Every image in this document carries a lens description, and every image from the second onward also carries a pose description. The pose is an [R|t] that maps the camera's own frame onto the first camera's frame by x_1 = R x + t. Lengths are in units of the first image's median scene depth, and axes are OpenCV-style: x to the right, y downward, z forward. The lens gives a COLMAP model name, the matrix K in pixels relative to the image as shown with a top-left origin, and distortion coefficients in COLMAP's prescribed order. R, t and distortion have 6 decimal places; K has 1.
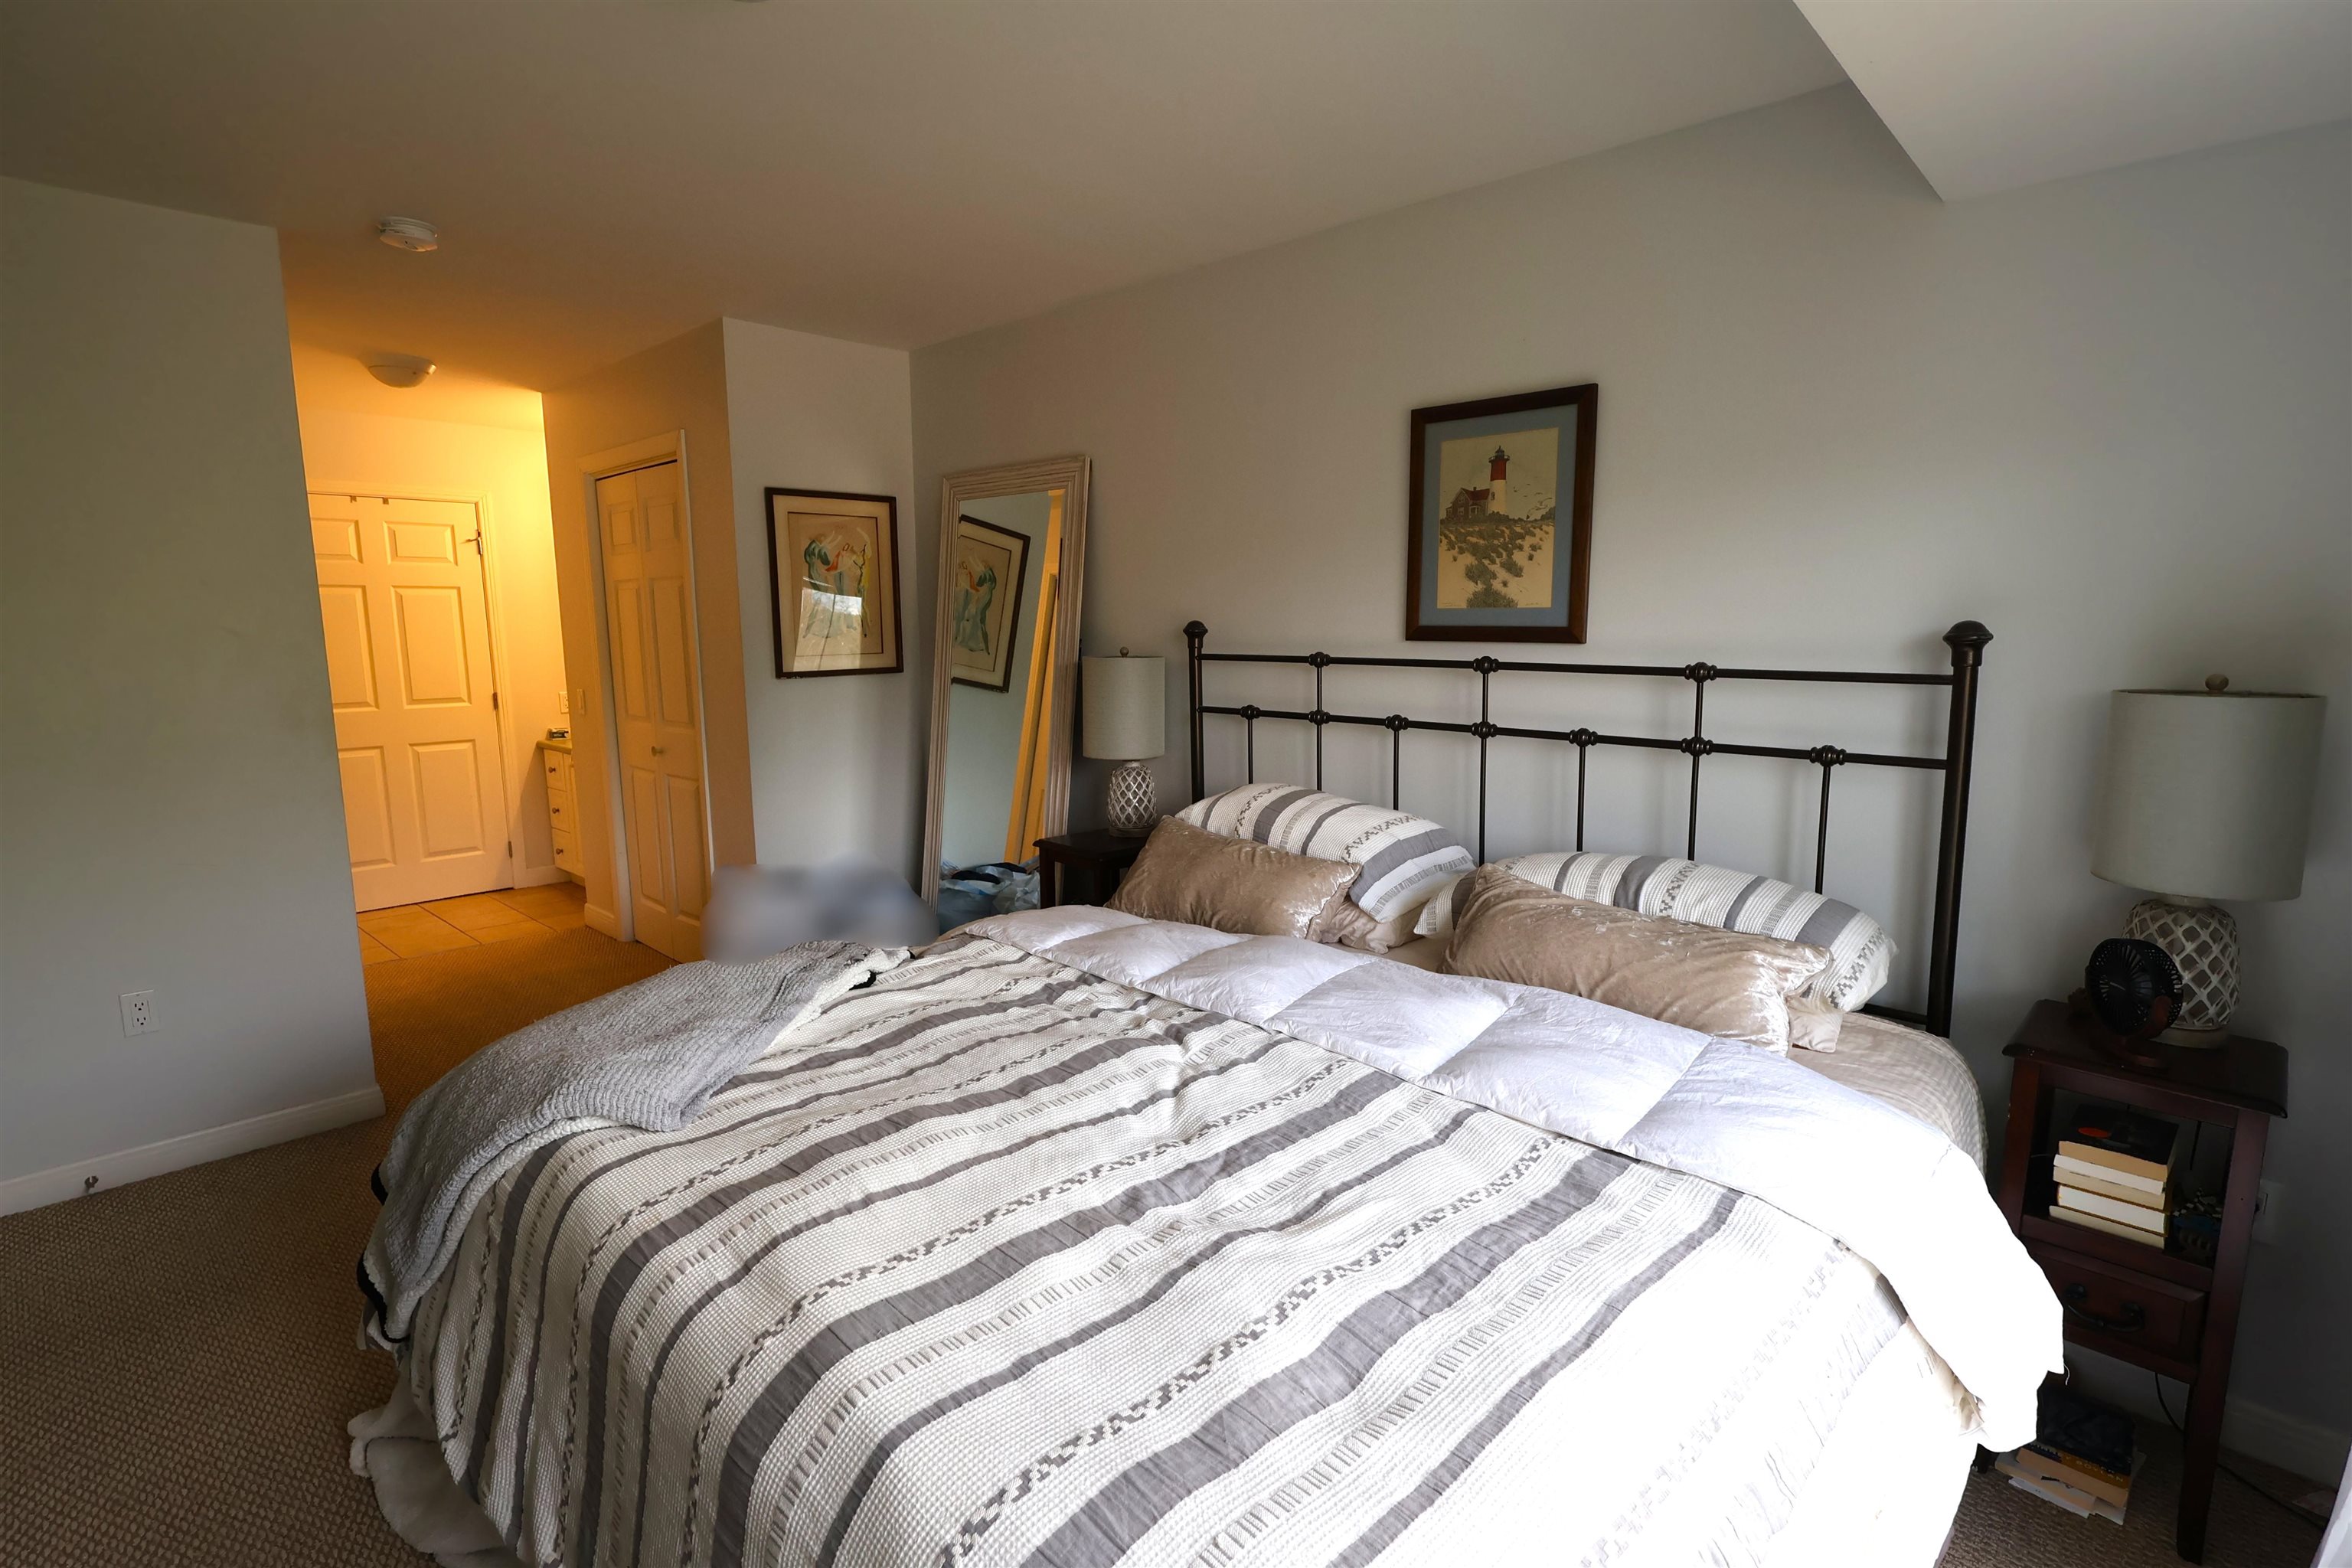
lens RADIAL K [[1116.4, 0, 1196.0], [0, 1116.4, 777.0], [0, 0, 1]] dist [-0.006442, 0.002663]
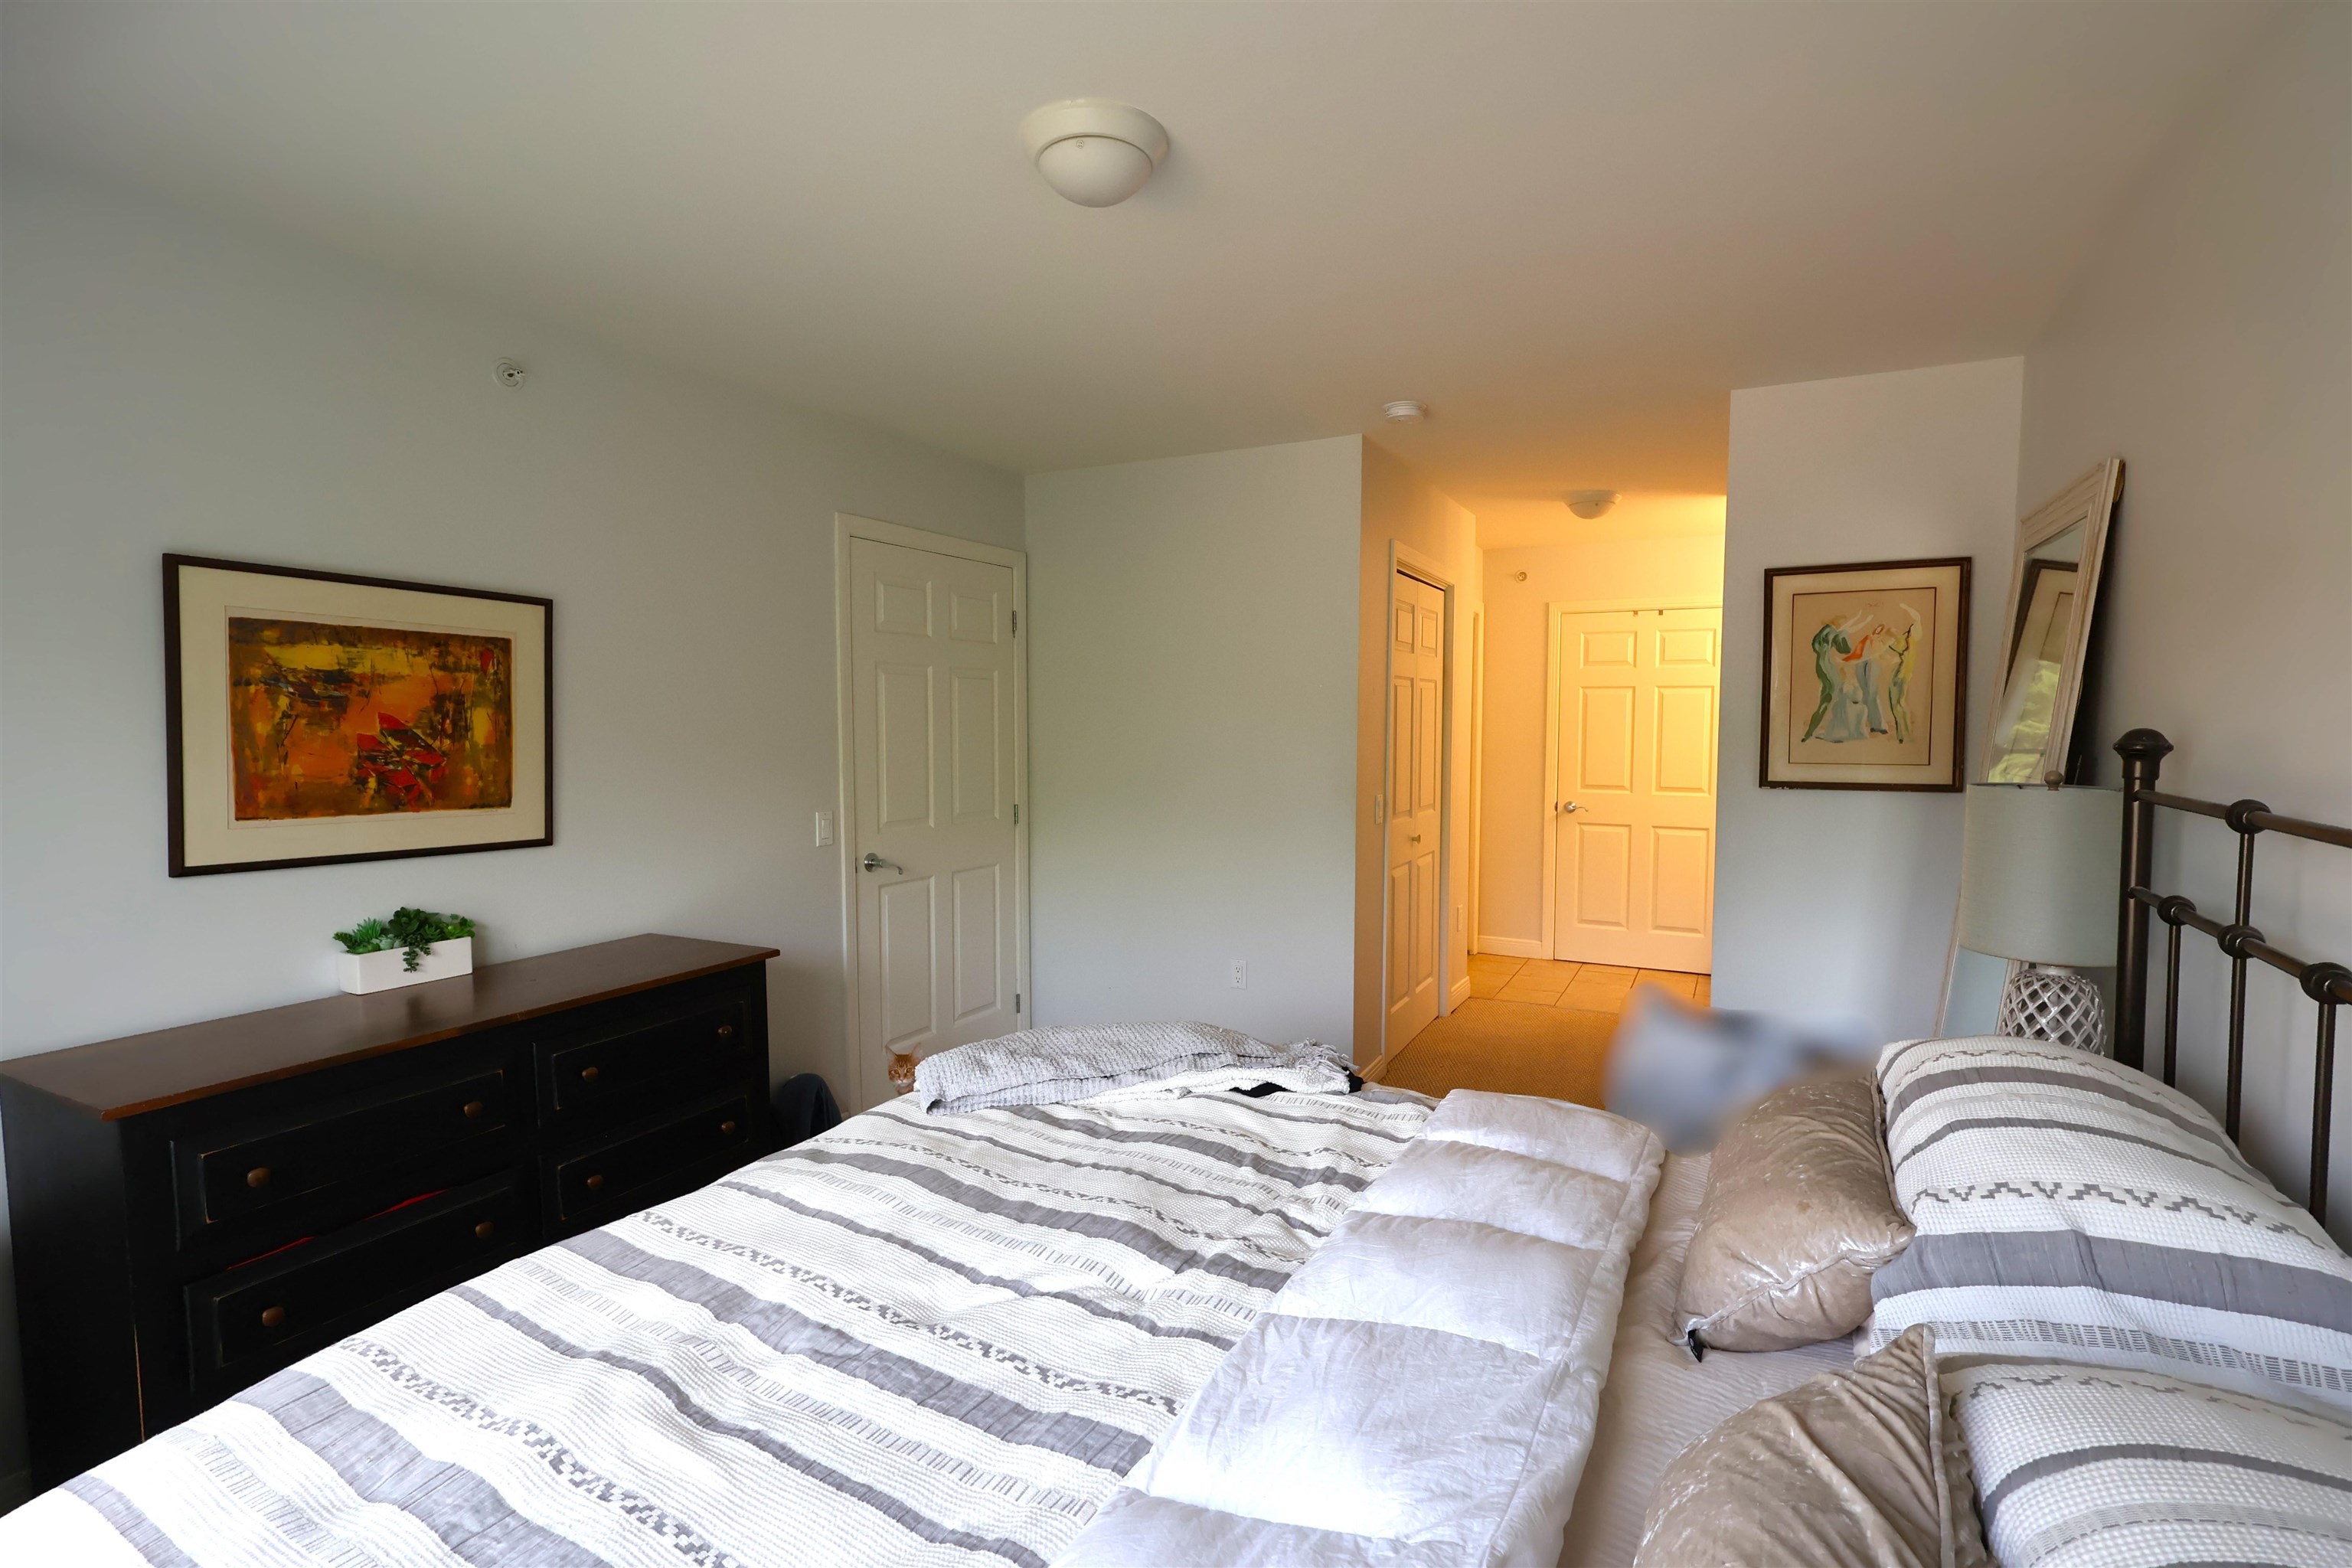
lens RADIAL K [[1101.2, 0, 1188.1], [0, 1101.2, 779.7], [0, 0, 1]] dist [-0.006128, 0.001665]
pose [[0.283440, 0.061133, -0.957039, 0.478170], [-0.137489, 0.990247, 0.022535, -0.080241], [0.949083, 0.125195, 0.289081, 0.512002]]
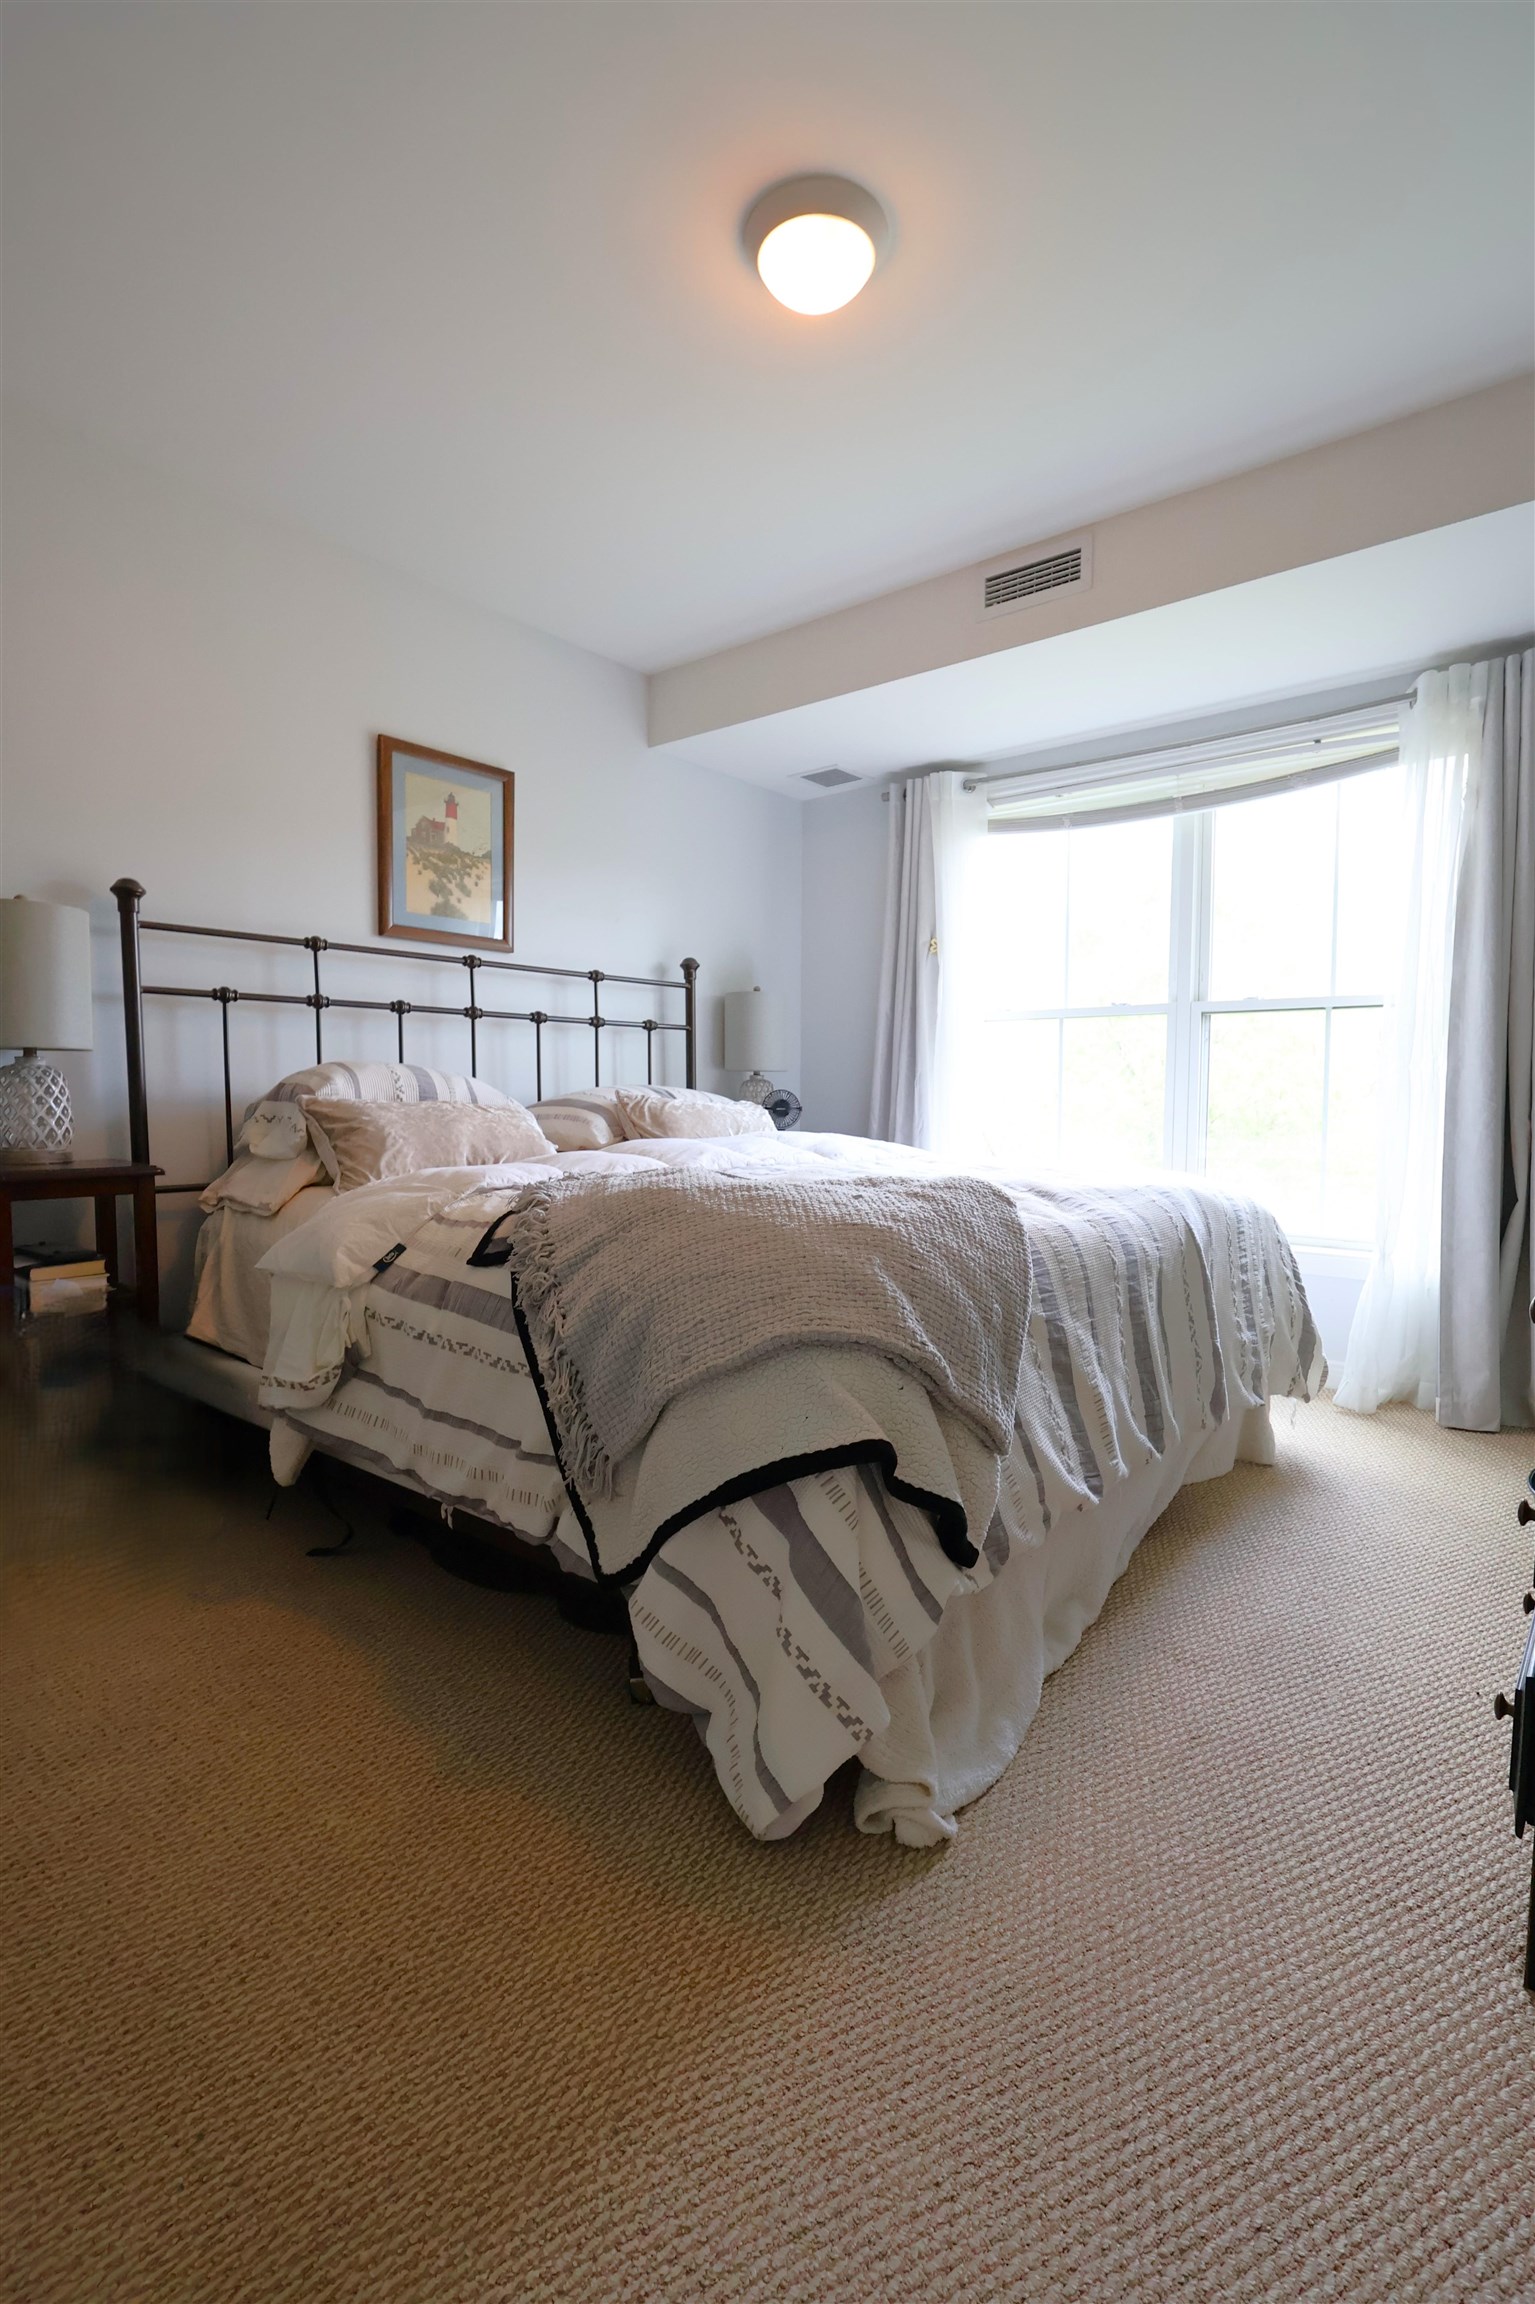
lens RADIAL K [[1093.6, 0, 756.6], [0, 1093.6, 1166.3], [0, 0, 1]] dist [-0.006442, 0.002663]
pose [[-0.055270, -0.070420, 0.995985, -1.063219], [0.125518, 0.989107, 0.076899, 0.080354], [-0.990551, 0.129265, -0.045829, 0.784293]]
